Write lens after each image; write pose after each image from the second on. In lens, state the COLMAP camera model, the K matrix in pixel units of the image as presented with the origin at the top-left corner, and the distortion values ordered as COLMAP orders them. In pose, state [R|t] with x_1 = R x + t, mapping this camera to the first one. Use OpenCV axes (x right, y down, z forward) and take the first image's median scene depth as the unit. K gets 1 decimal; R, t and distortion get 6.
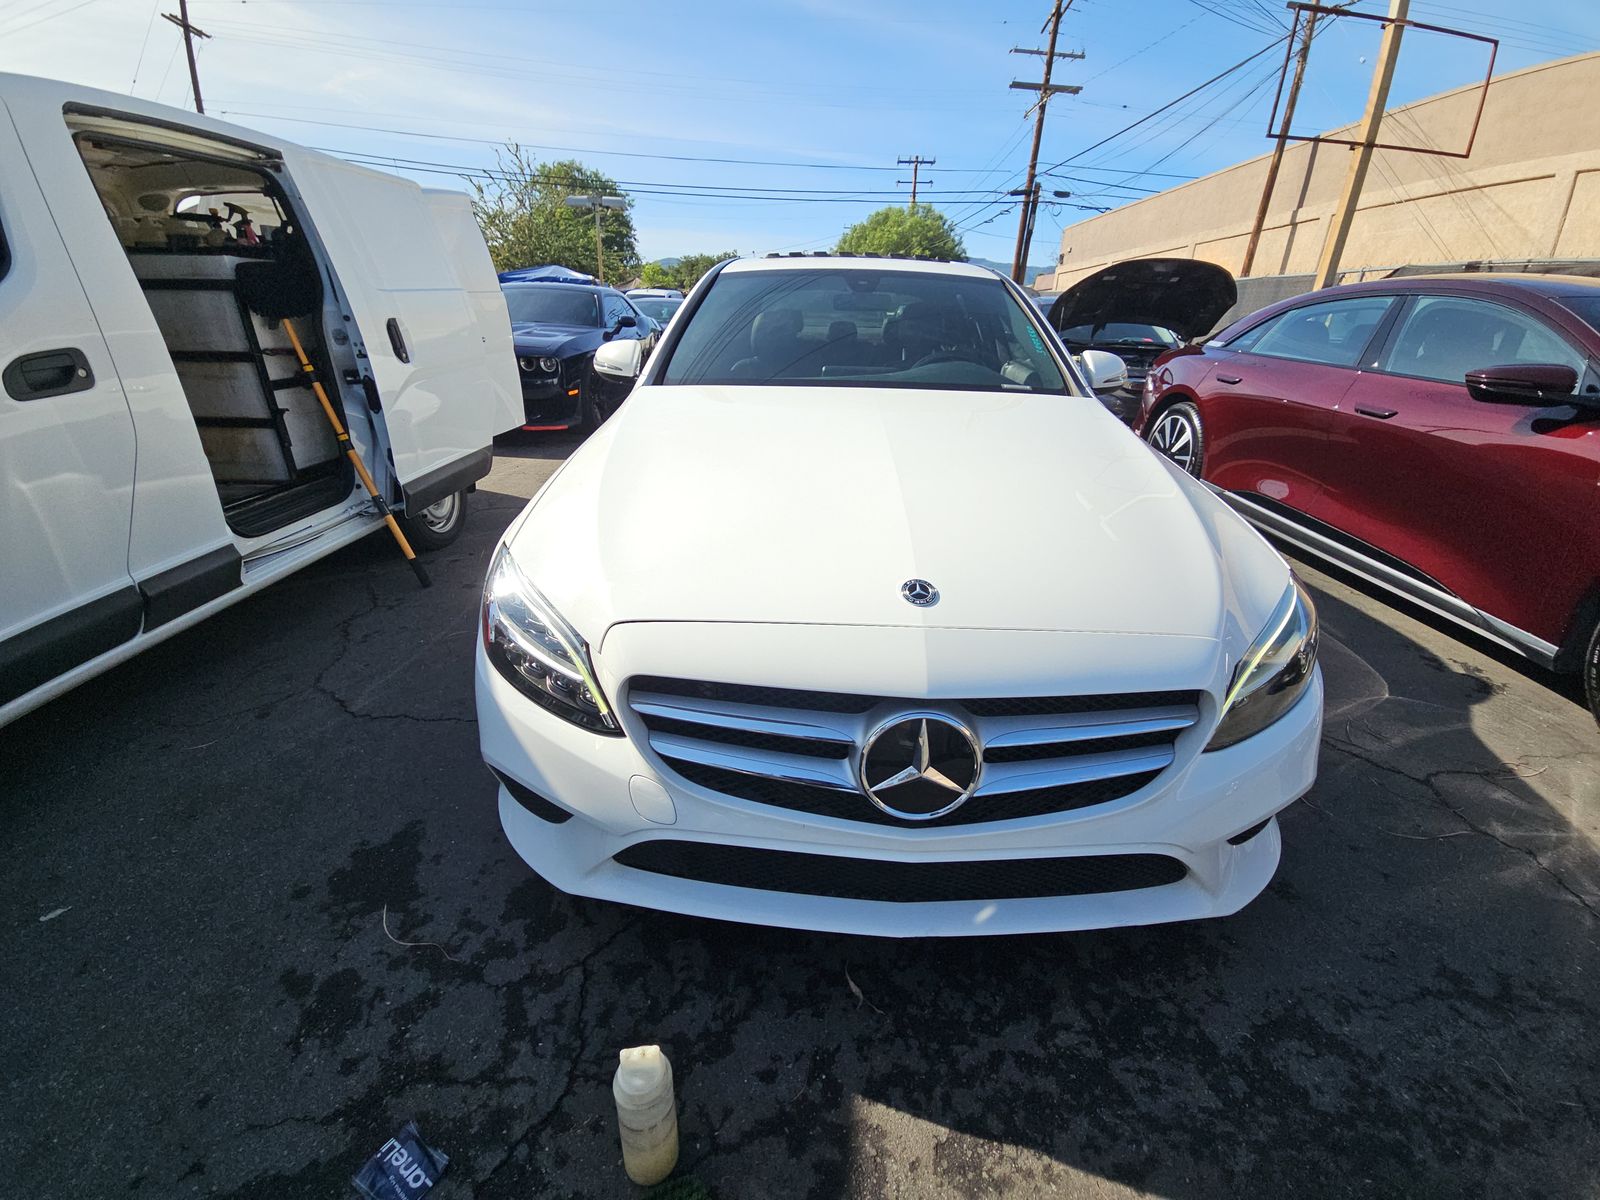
lens RADIAL K [[650.5, 0, 809.6], [0, 650.5, 601.8], [0, 0, 1]] dist [0.012988, -0.012326]
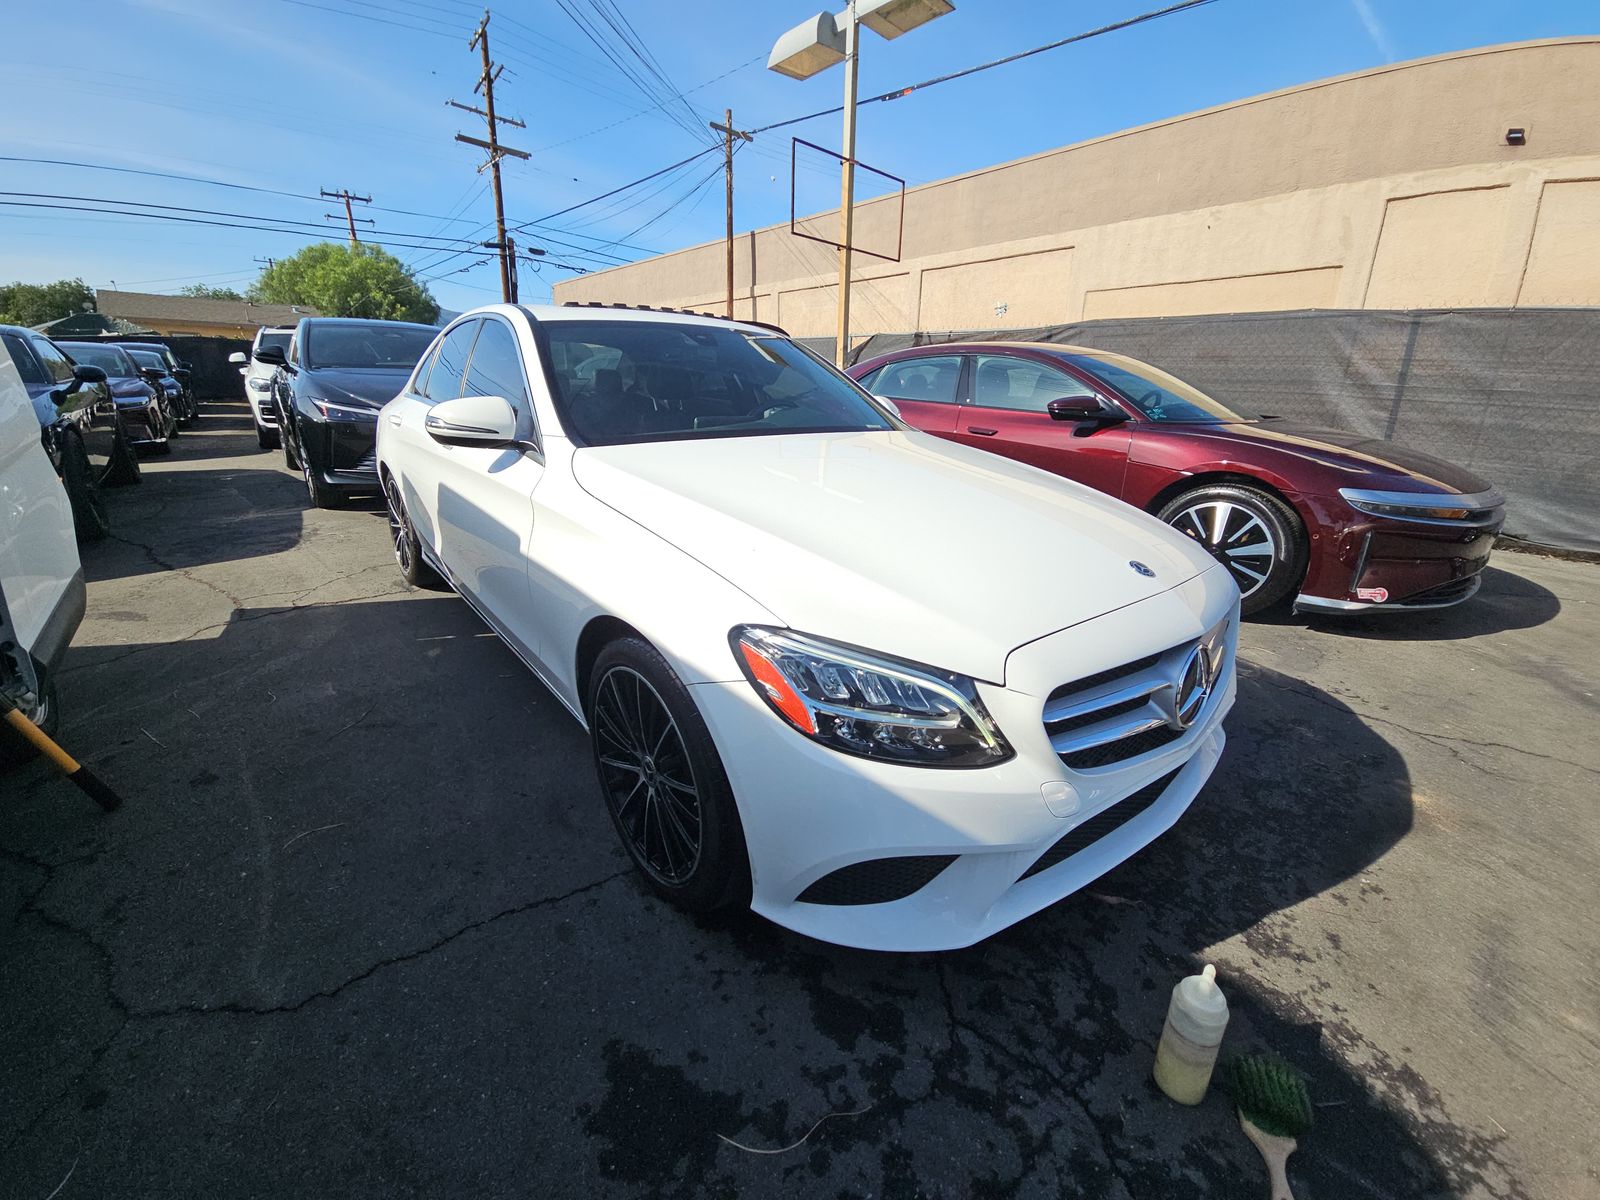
lens RADIAL K [[650.5, 0, 793.6], [0, 650.5, 601.3], [0, 0, 1]] dist [0.012988, -0.012326]
pose [[0.758571, -0.216597, 0.614537, -0.444791], [0.257137, 0.966099, 0.023103, -0.060081], [-0.598707, 0.140495, 0.788550, 0.131854]]
